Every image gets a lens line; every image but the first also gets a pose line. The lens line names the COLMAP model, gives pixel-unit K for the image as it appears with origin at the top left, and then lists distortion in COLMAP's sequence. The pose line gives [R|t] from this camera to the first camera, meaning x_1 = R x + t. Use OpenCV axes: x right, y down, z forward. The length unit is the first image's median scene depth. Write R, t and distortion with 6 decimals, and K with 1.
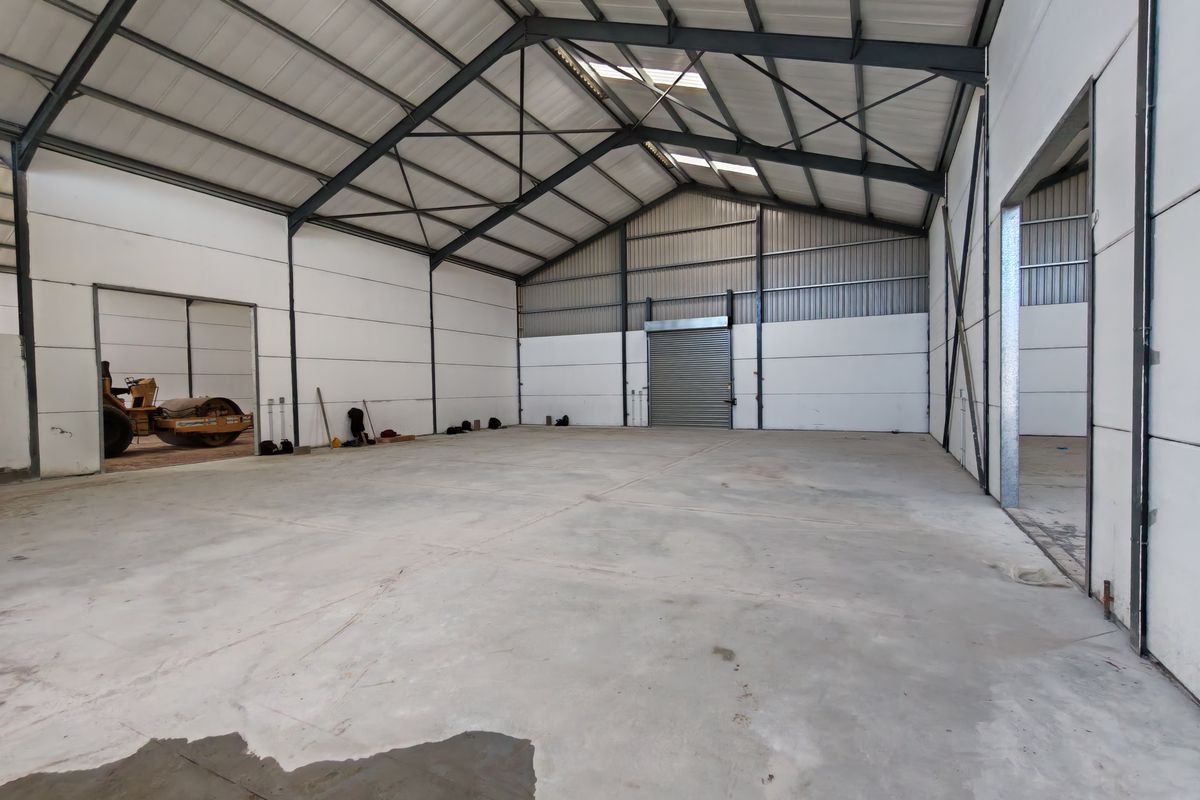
lens RADIAL K [[560.1, 0, 600.0], [0, 560.1, 400.0], [0, 0, 1]] dist [0.000241, 0.000091]
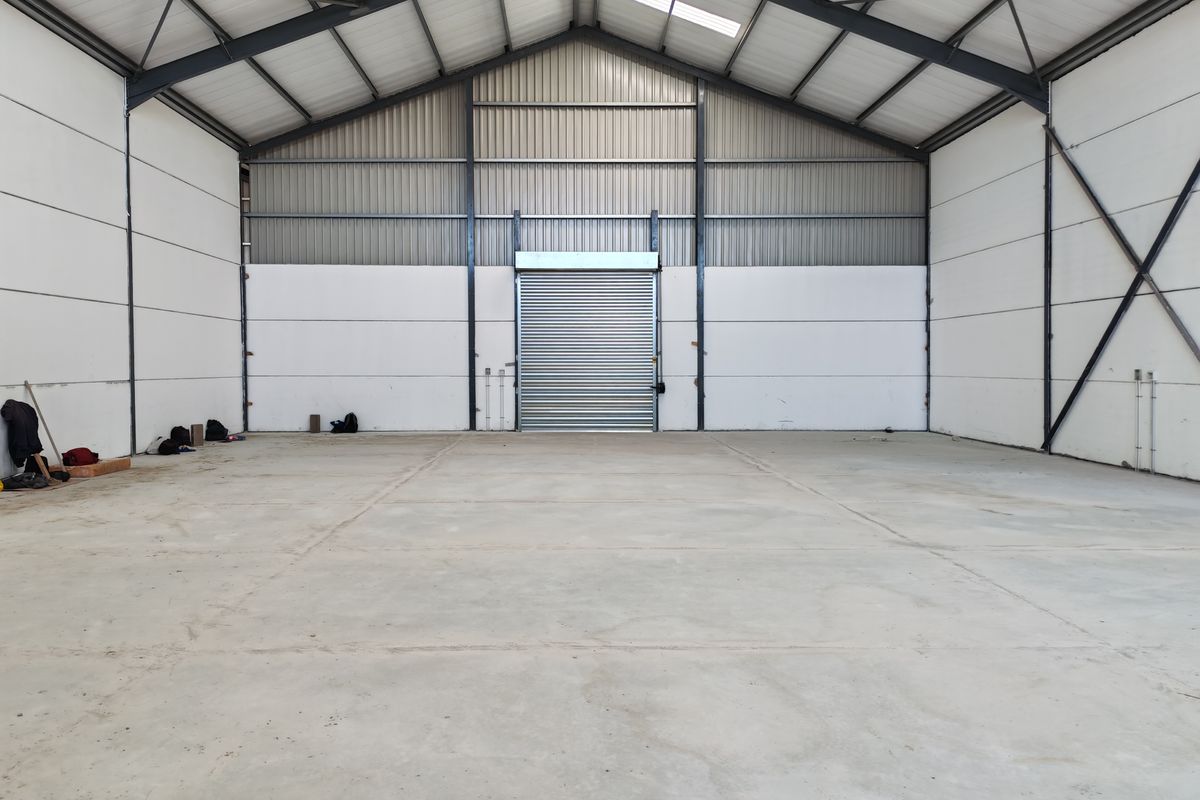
lens RADIAL K [[909.5, 0, 597.8], [0, 909.5, 377.4], [0, 0, 1]] dist [0.120765, -0.187779]
pose [[0.881277, 0.007630, 0.472539, -0.308467], [-0.001419, 0.999908, -0.013499, 0.005102], [-0.472598, 0.011226, 0.881206, 0.122119]]
